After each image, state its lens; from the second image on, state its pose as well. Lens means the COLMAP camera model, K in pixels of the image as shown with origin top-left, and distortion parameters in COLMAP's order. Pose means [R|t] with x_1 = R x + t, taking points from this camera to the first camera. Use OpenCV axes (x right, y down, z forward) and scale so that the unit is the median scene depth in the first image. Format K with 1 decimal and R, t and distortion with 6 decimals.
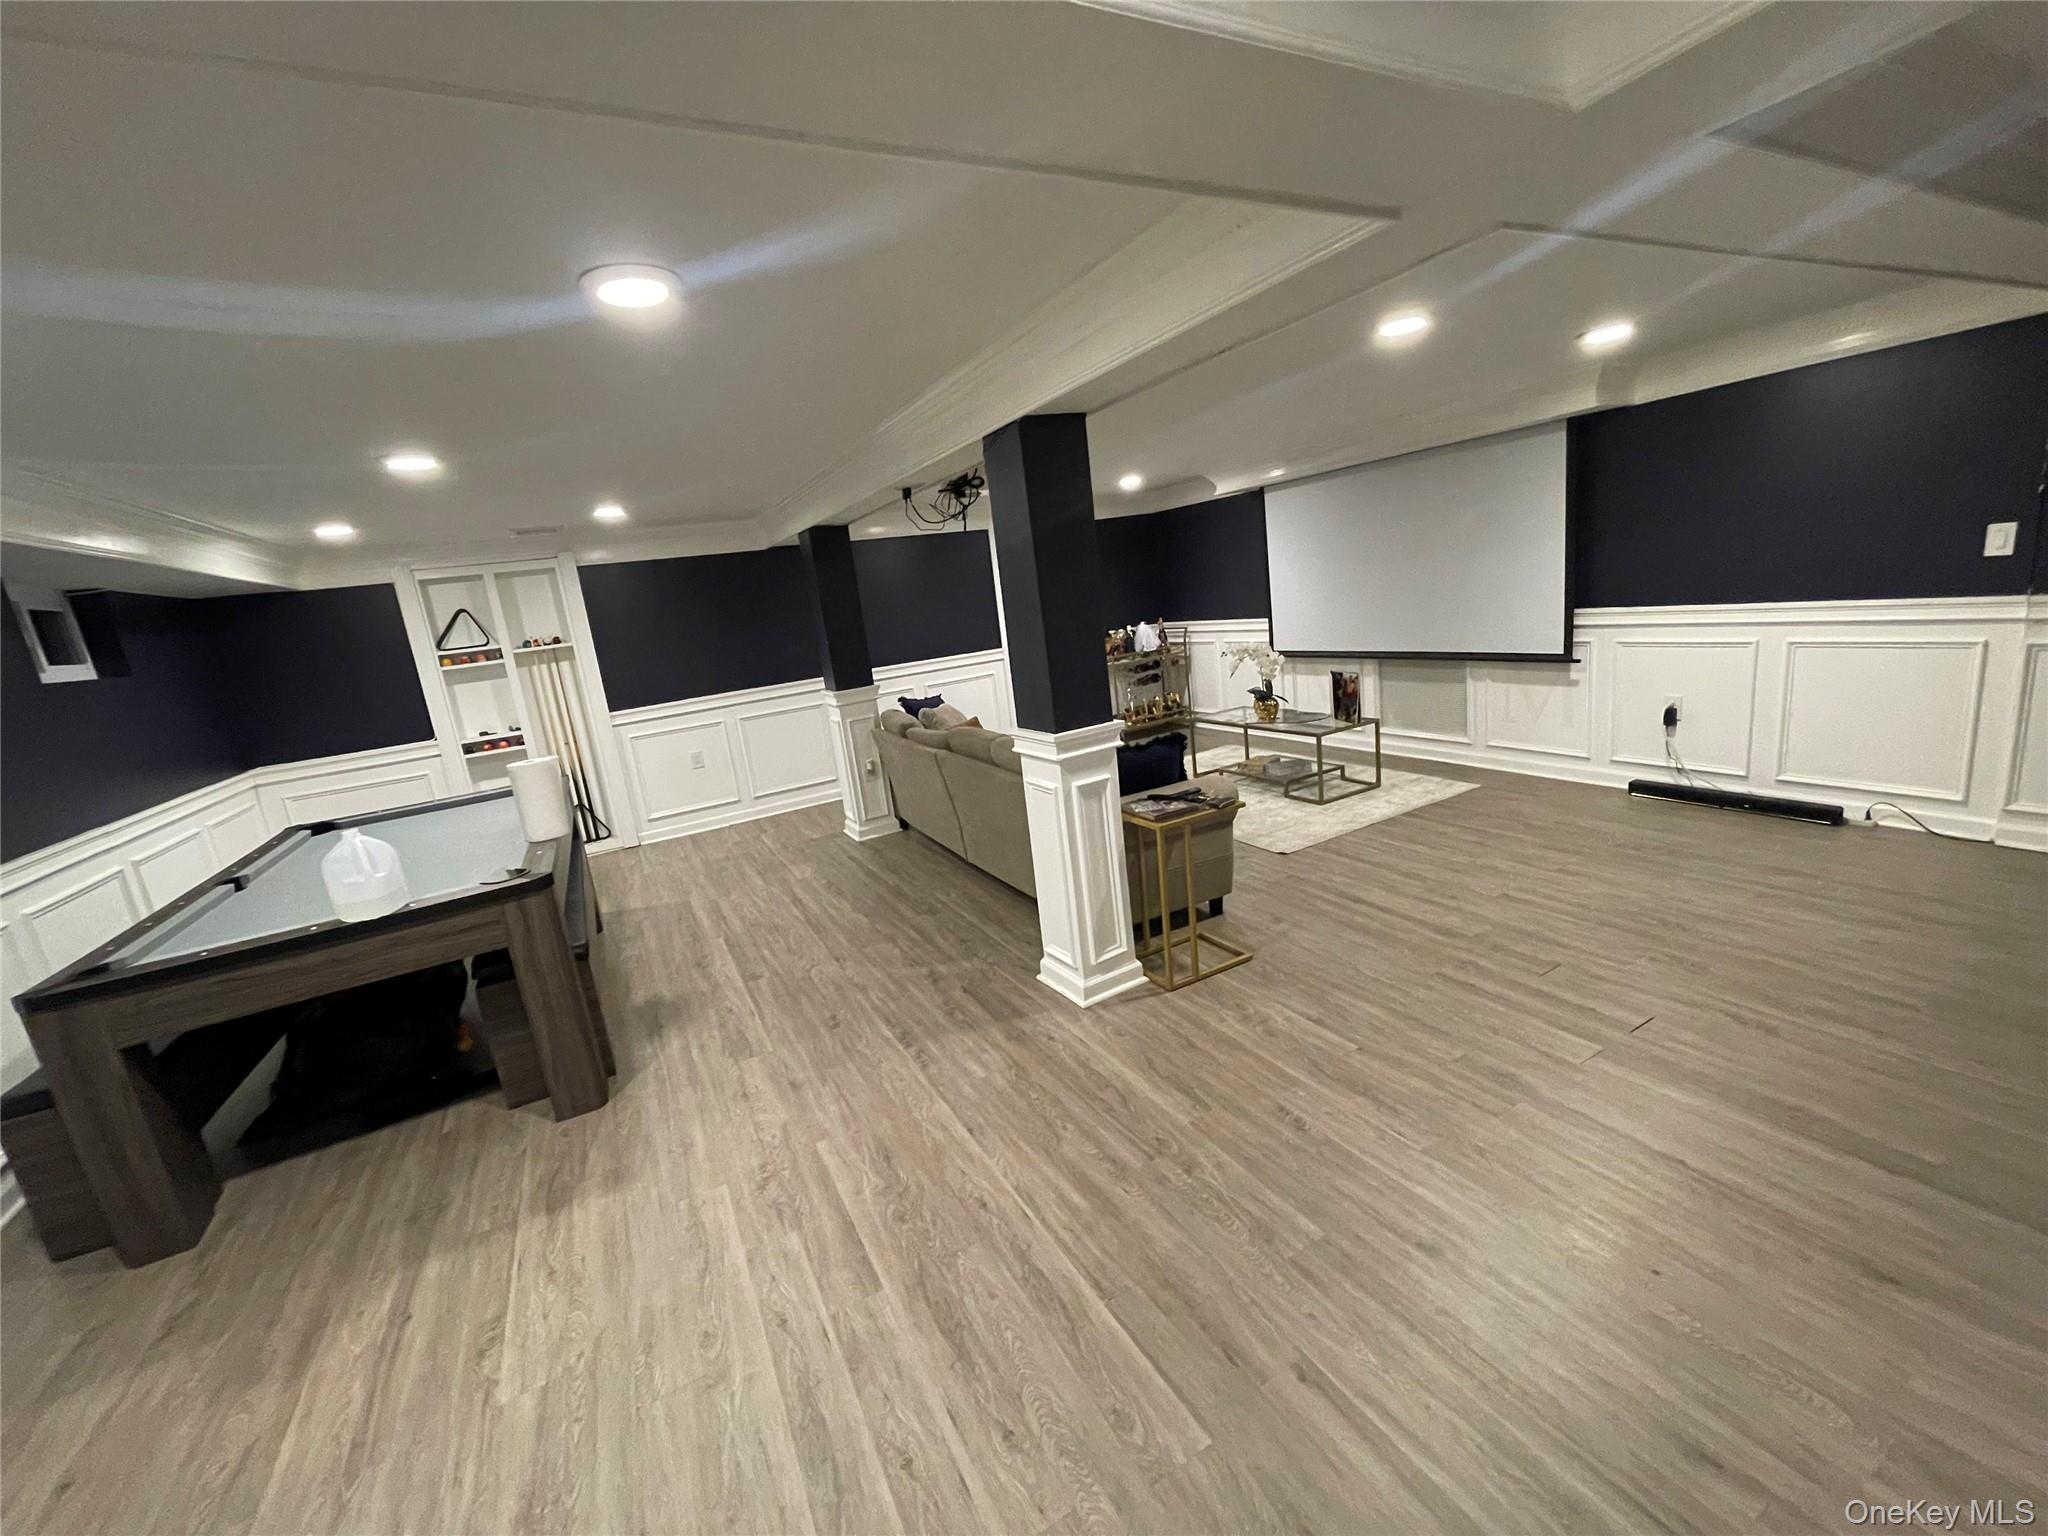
lens RADIAL K [[822.8, 0, 1015.0], [0, 822.8, 764.9], [0, 0, 1]] dist [-0.002616, -0.000276]
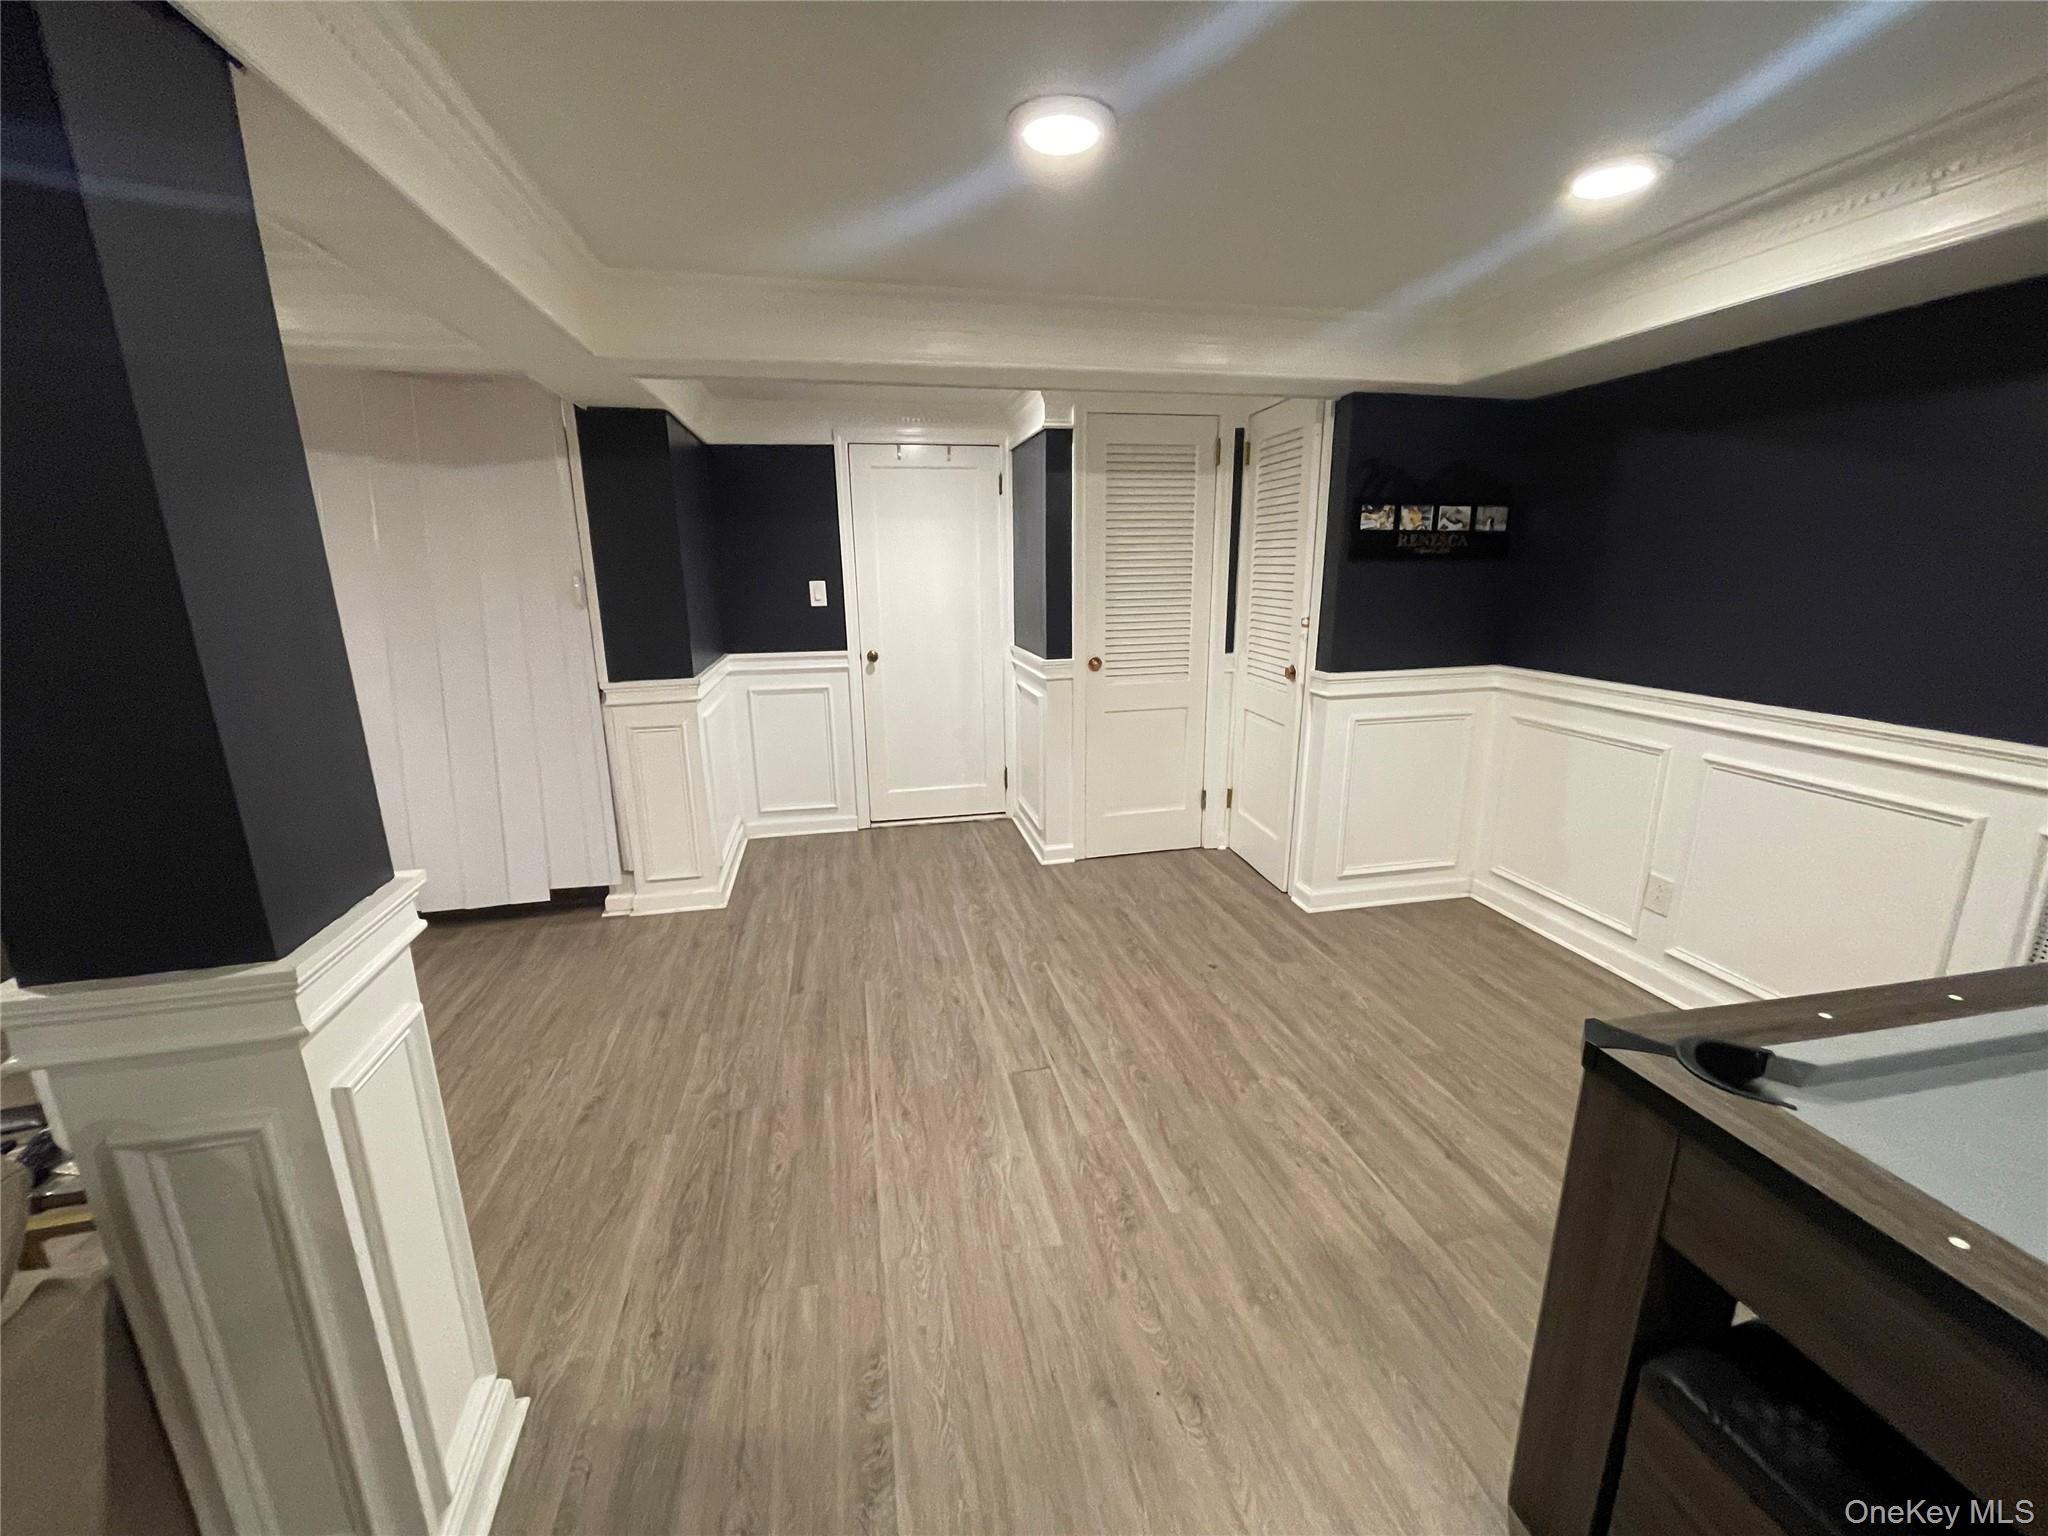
lens RADIAL K [[823.6, 0, 1015.9], [0, 823.6, 767.6], [0, 0, 1]] dist [-0.000165, -0.000078]
pose [[-0.953176, 0.068659, 0.294519, -0.245623], [0.185841, 0.901285, 0.391342, -0.123669], [-0.238576, 0.427751, -0.871843, 0.805143]]
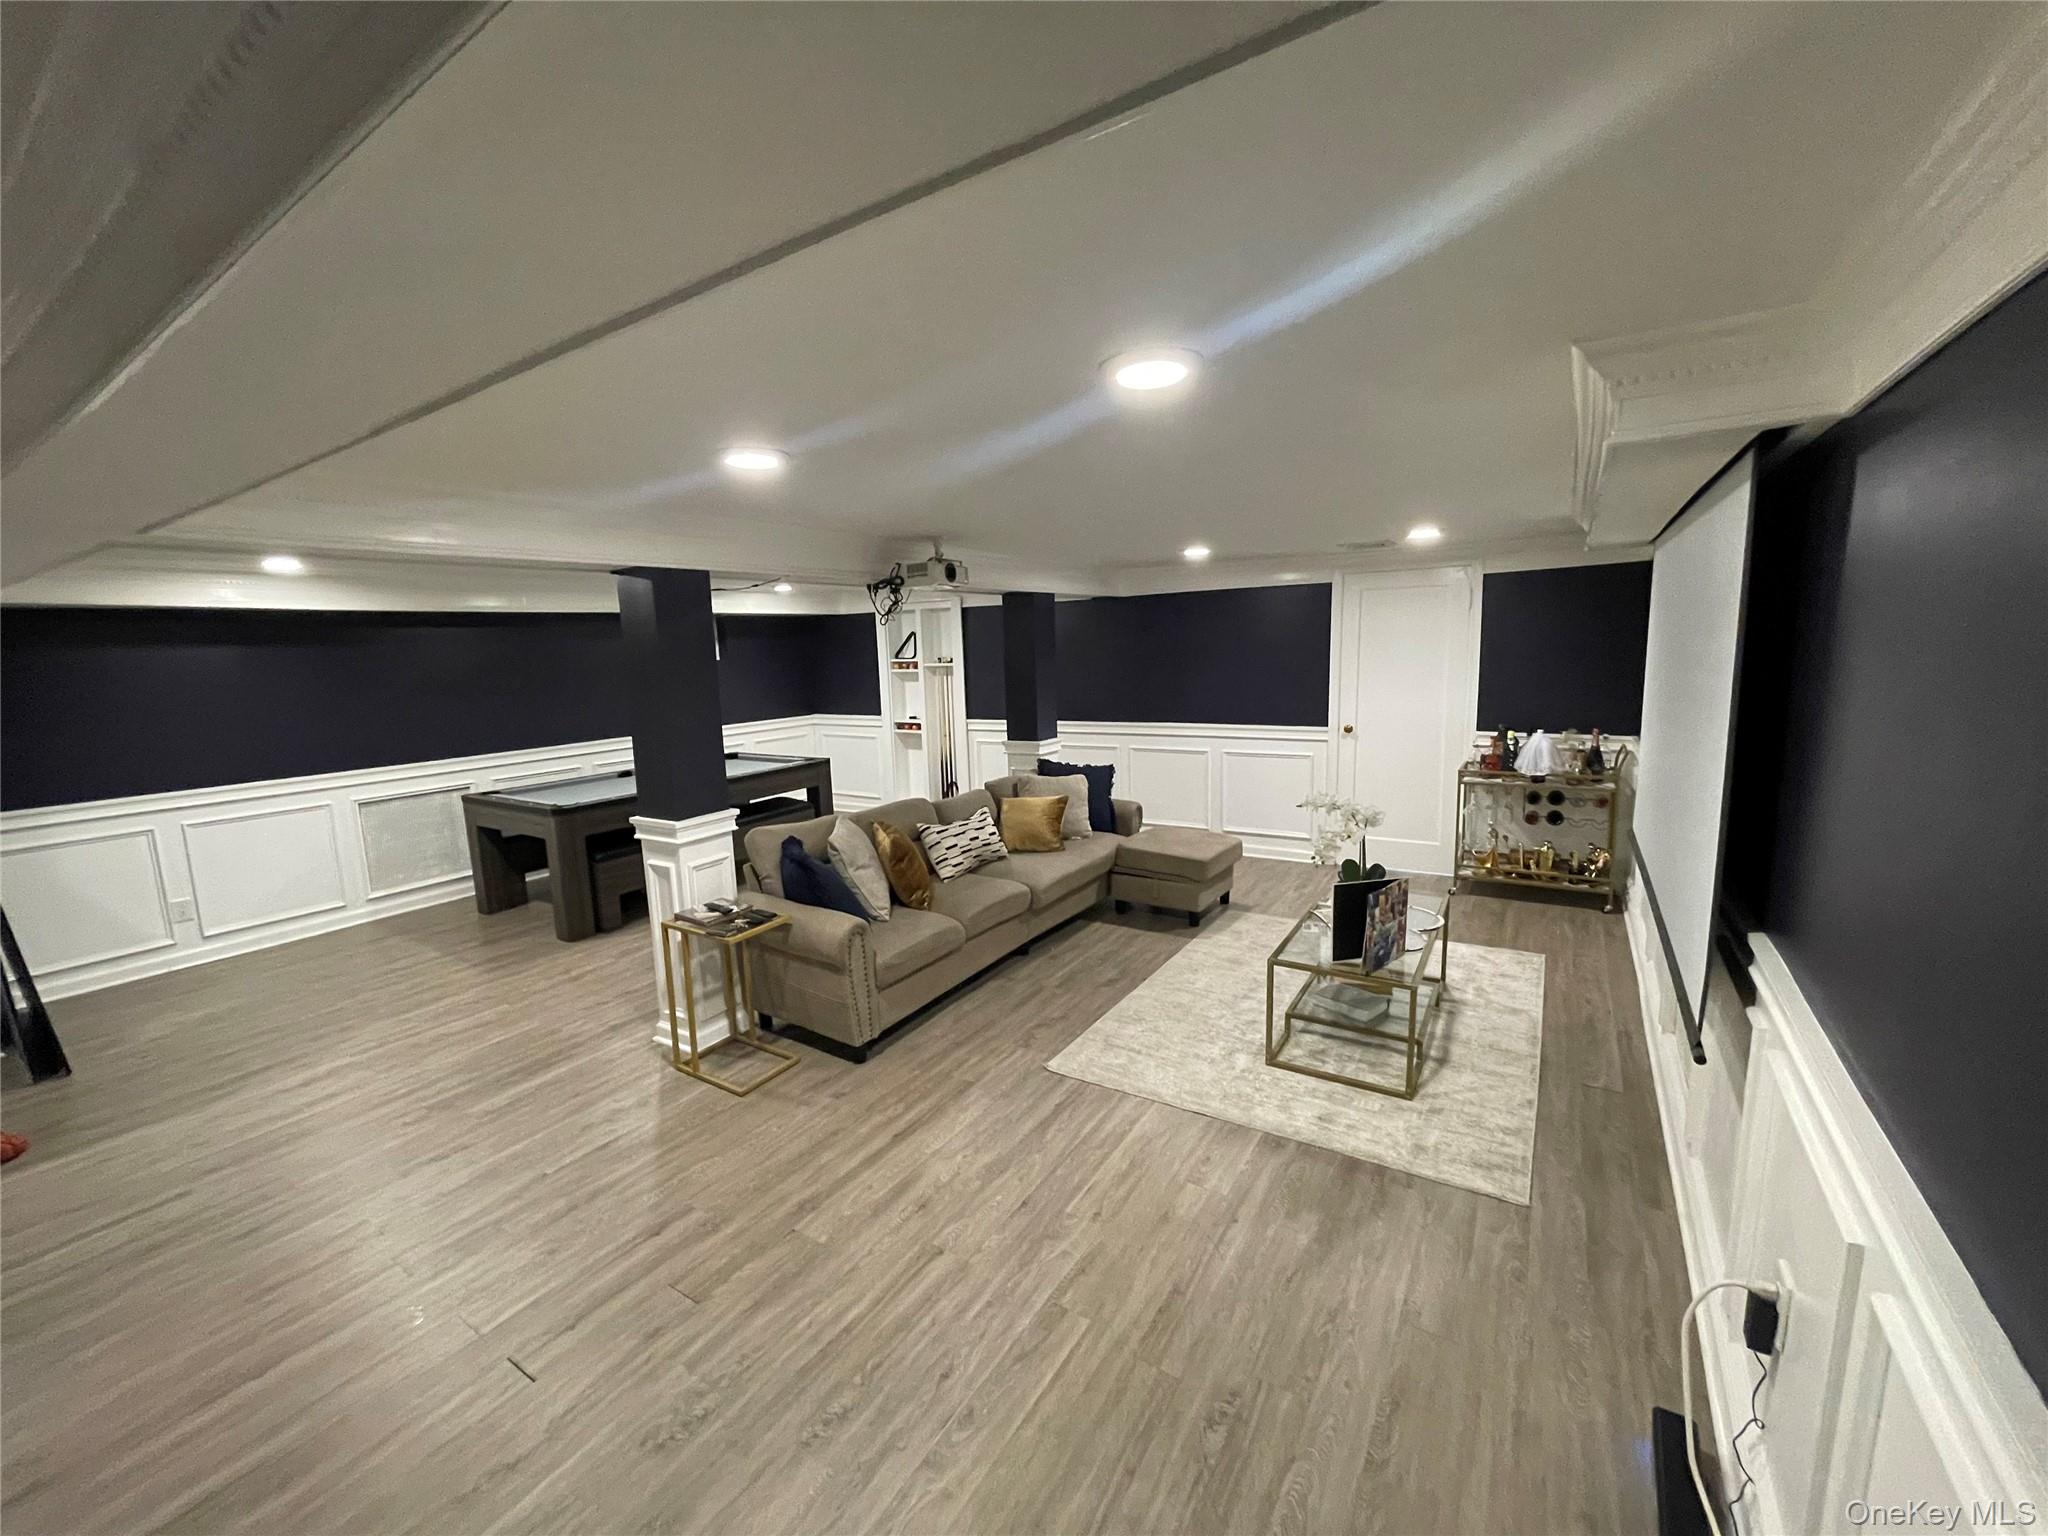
lens RADIAL K [[821.2, 0, 1017.6], [0, 821.2, 771.6], [0, 0, 1]] dist [-0.001240, -0.000129]
pose [[0.490098, 0.239667, -0.838071, 0.859761], [-0.209276, 0.965689, 0.153780, -0.263179], [0.846172, 0.100021, 0.523439, 0.523121]]
